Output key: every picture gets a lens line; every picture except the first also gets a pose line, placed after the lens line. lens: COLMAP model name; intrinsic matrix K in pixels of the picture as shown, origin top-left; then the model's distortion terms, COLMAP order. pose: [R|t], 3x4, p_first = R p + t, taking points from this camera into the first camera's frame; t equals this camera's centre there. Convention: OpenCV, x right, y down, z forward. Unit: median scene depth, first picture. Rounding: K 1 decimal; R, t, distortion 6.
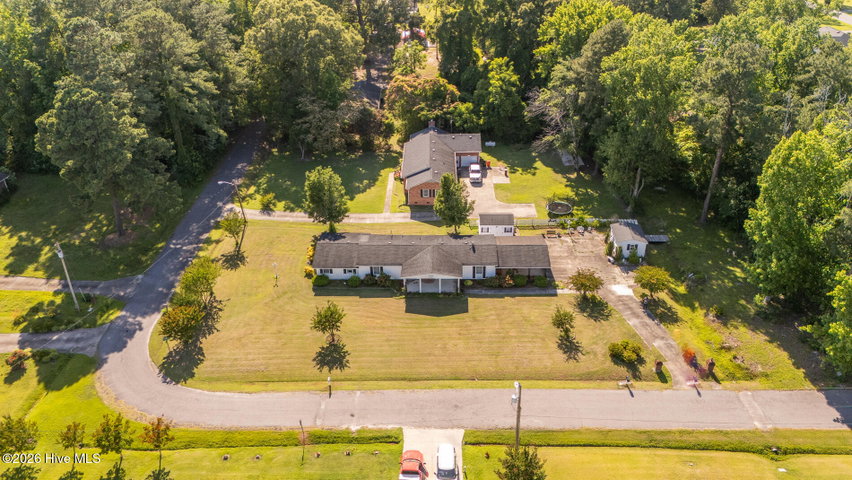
lens RADIAL K [[615.0, 0, 426.0], [0, 615.0, 240.0], [0, 0, 1]] dist [0.056054, 0.001559]
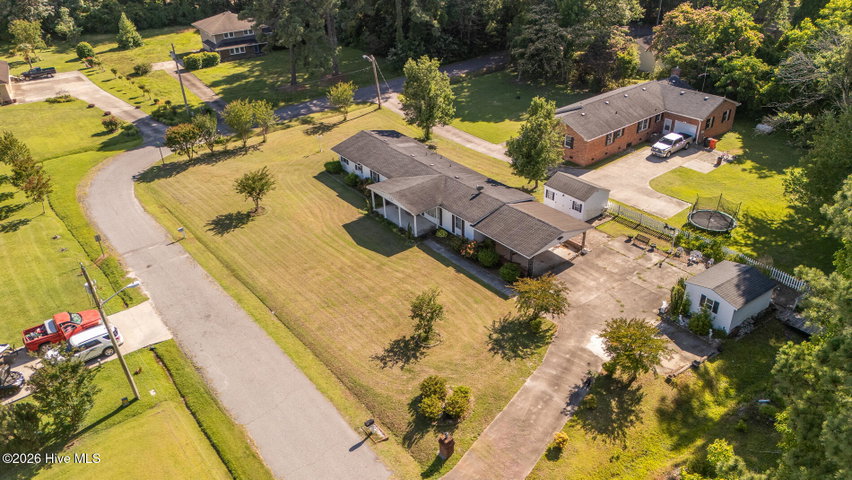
lens RADIAL K [[615.0, 0, 426.0], [0, 615.0, 240.0], [0, 0, 1]] dist [0.056054, 0.001559]
pose [[0.632597, 0.389846, -0.669209, 0.560870], [-0.385152, 0.908005, 0.164876, -0.035543], [0.671922, 0.153448, 0.724551, 0.500212]]
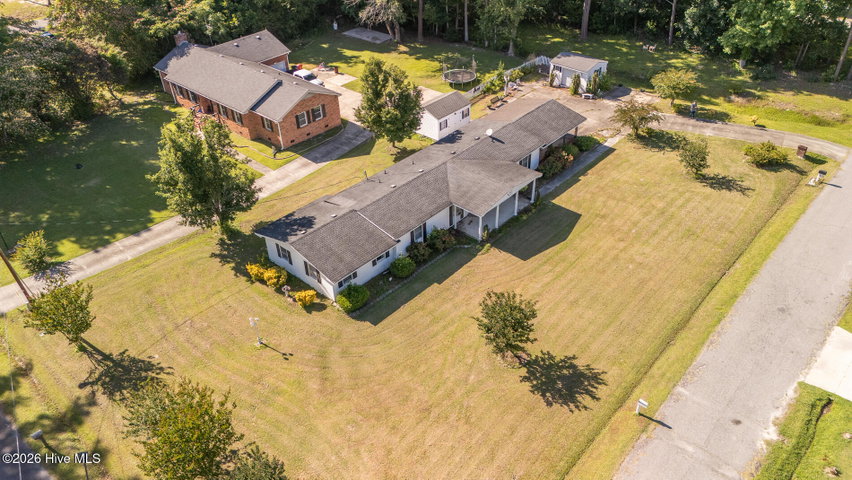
lens RADIAL K [[626.4, 0, 426.0], [0, 626.4, 240.0], [0, 0, 1]] dist [0.025289, 0.001665]
pose [[0.662910, -0.446083, 0.601299, -0.444488], [0.410889, 0.888134, 0.205886, -0.061872], [-0.625876, 0.110584, 0.772043, 0.587287]]
